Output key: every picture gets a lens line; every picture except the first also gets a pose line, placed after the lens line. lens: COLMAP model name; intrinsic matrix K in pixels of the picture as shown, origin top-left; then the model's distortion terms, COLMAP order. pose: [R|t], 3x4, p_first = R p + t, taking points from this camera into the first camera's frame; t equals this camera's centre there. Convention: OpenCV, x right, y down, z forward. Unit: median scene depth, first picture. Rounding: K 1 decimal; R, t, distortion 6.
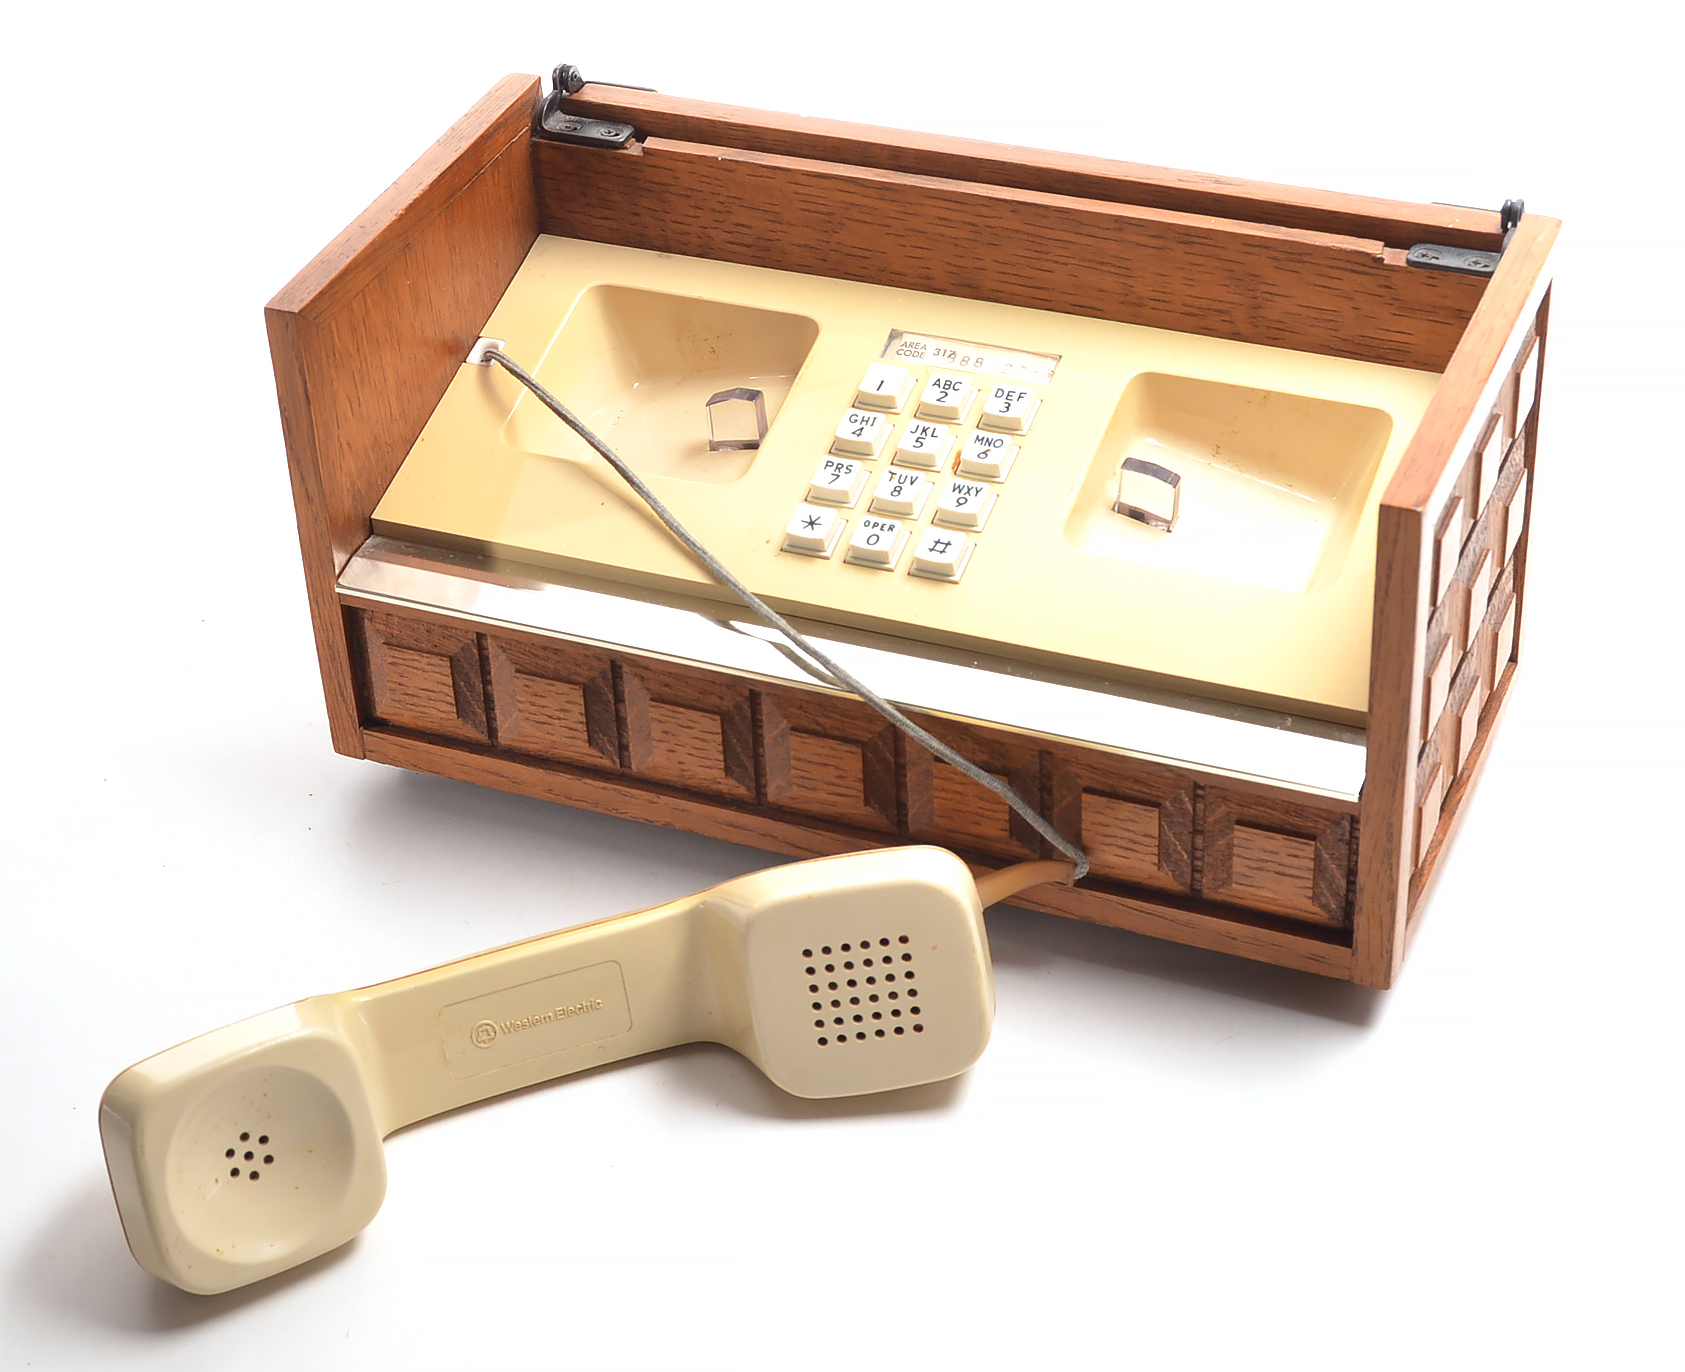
lens RADIAL K [[3365.3, 0, 837.5], [0, 3365.3, 679.8], [0, 0, 1]] dist [-0.237769, 0.000000]
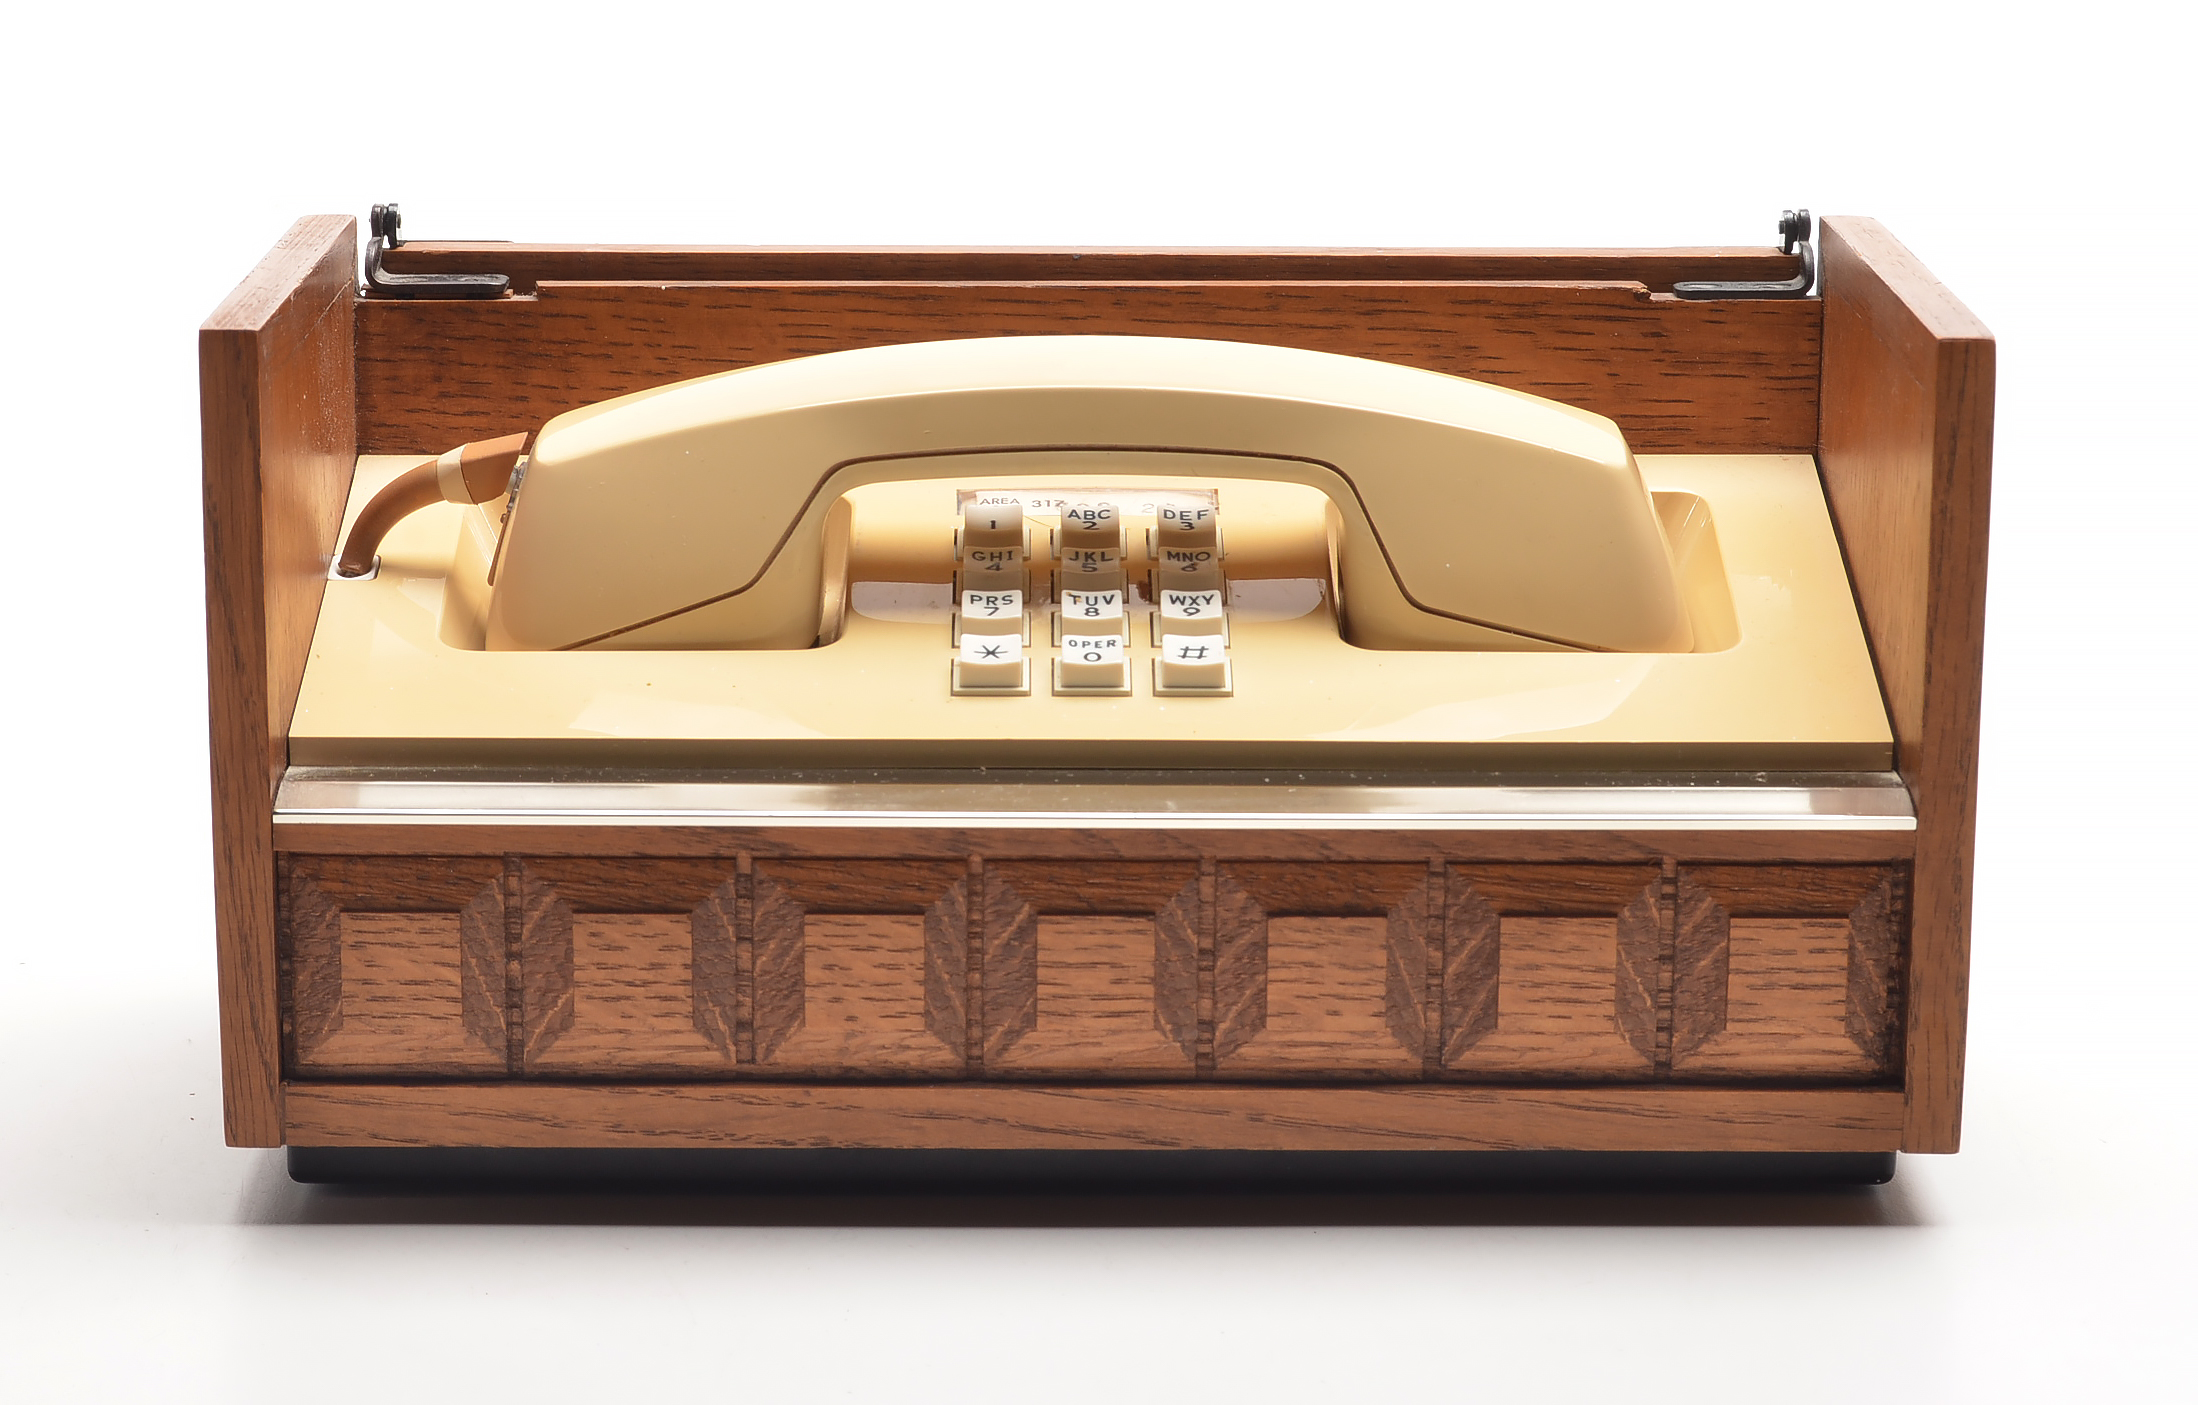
lens RADIAL K [[5336.0, 0, 1106.6], [0, 5336.0, 708.2], [0, 0, 1]] dist [-0.209125, 0.000000]
pose [[0.916822, -0.036741, 0.397602, -0.414869], [0.192435, 0.913147, -0.359349, 0.355003], [-0.349866, 0.405972, 0.844263, 0.086896]]
